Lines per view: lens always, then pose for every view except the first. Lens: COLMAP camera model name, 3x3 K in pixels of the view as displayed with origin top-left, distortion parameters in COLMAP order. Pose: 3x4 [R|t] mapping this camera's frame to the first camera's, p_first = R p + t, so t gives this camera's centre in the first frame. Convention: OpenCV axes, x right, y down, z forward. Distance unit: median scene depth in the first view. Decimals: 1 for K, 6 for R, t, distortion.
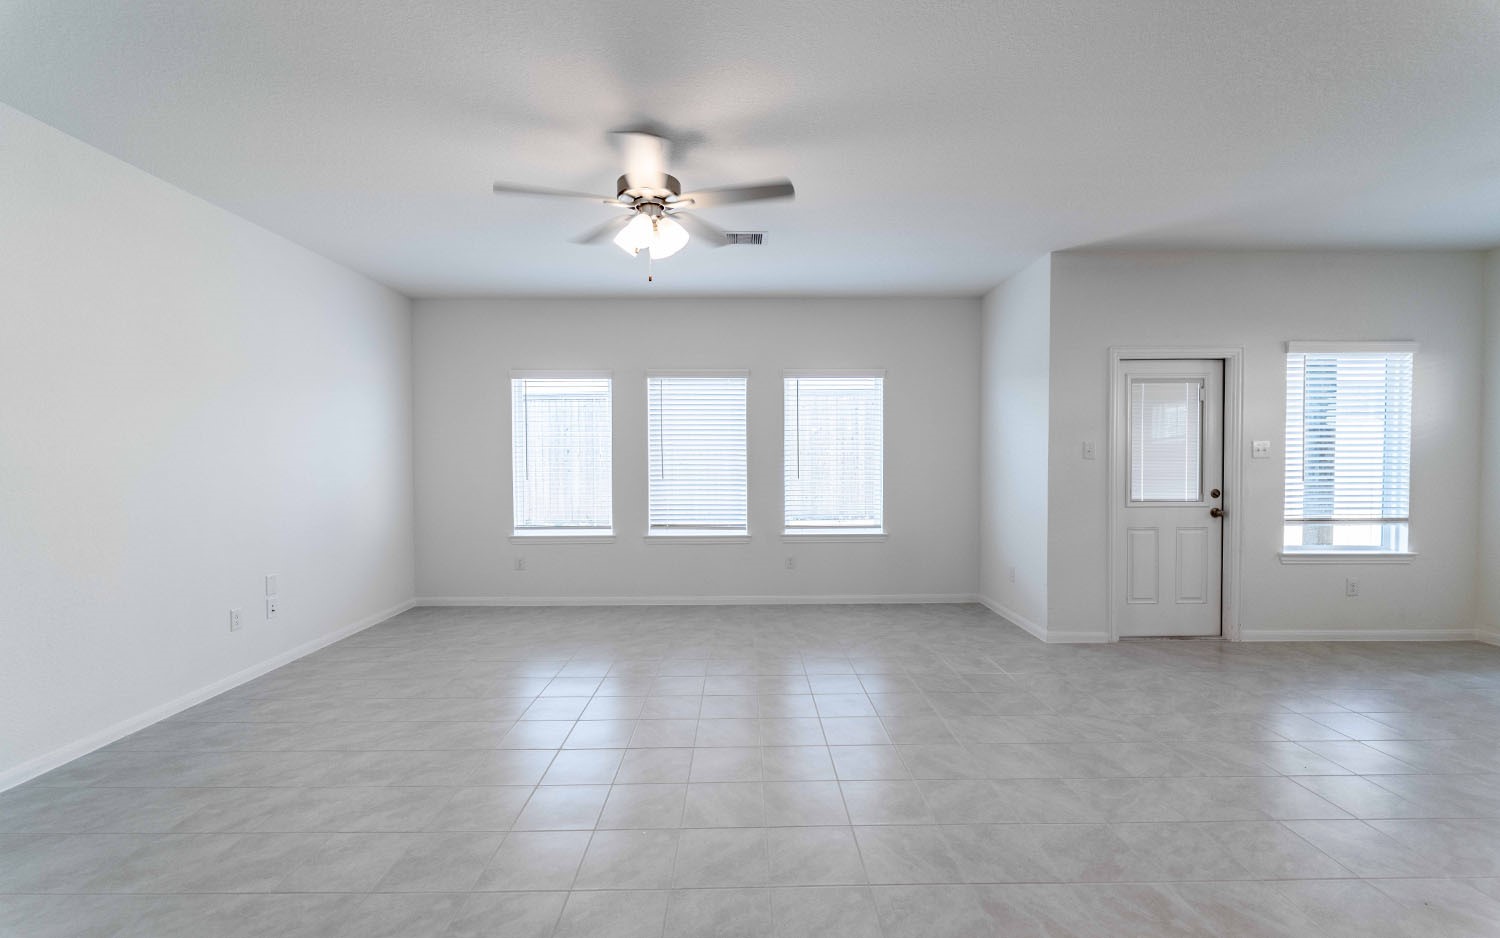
lens RADIAL K [[610.6, 0, 748.6], [0, 610.6, 472.1], [0, 0, 1]] dist [0.002512, -0.002240]
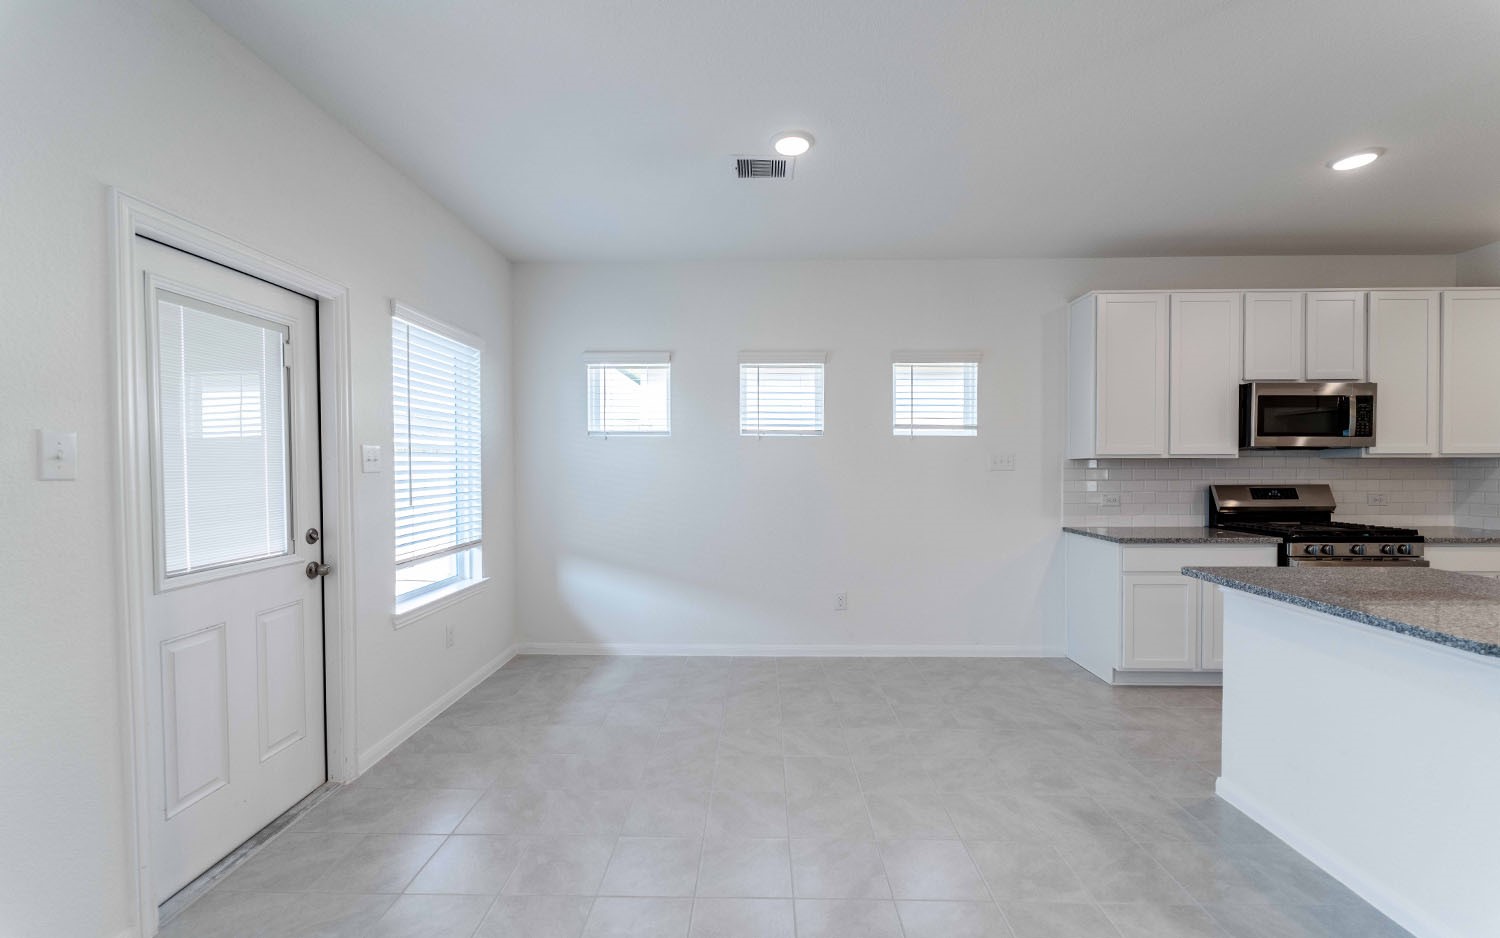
lens RADIAL K [[610.6, 0, 744.6], [0, 610.6, 476.2], [0, 0, 1]] dist [0.002512, -0.002240]
pose [[0.034549, -0.014805, 0.999293, 0.217037], [0.026251, 0.999559, 0.013901, -0.017735], [-0.999058, 0.025753, 0.034922, 0.581912]]
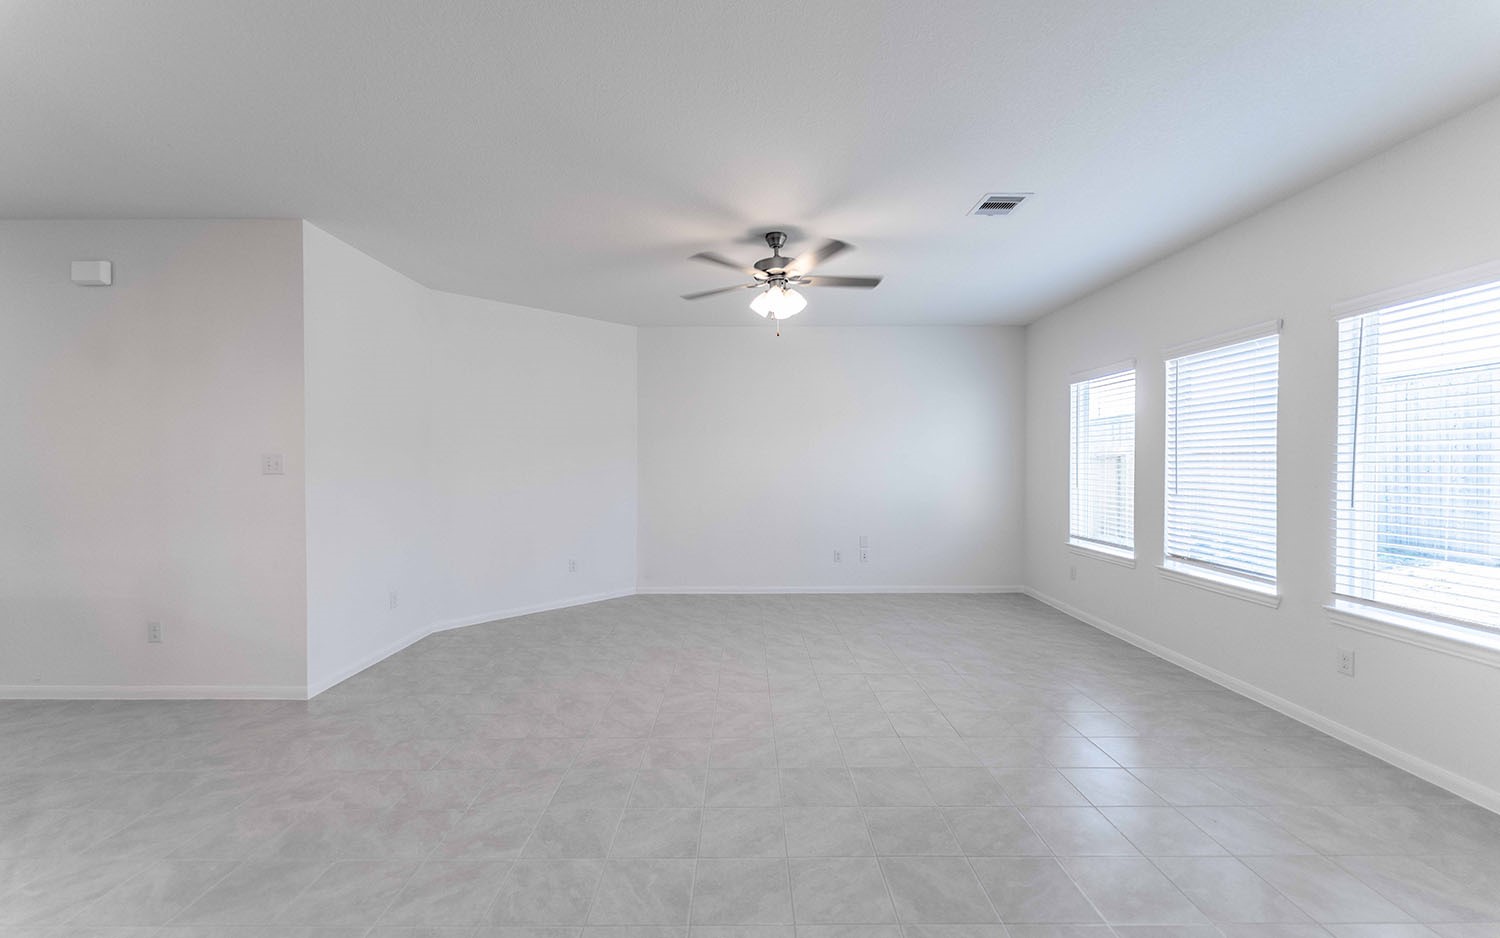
lens RADIAL K [[610.6, 0, 744.0], [0, 610.6, 477.0], [0, 0, 1]] dist [0.002512, -0.002240]
pose [[-0.009513, 0.025738, -0.999623, 0.756658], [-0.020531, 0.999453, 0.025929, -0.022646], [0.999744, 0.020770, -0.008980, 0.603129]]
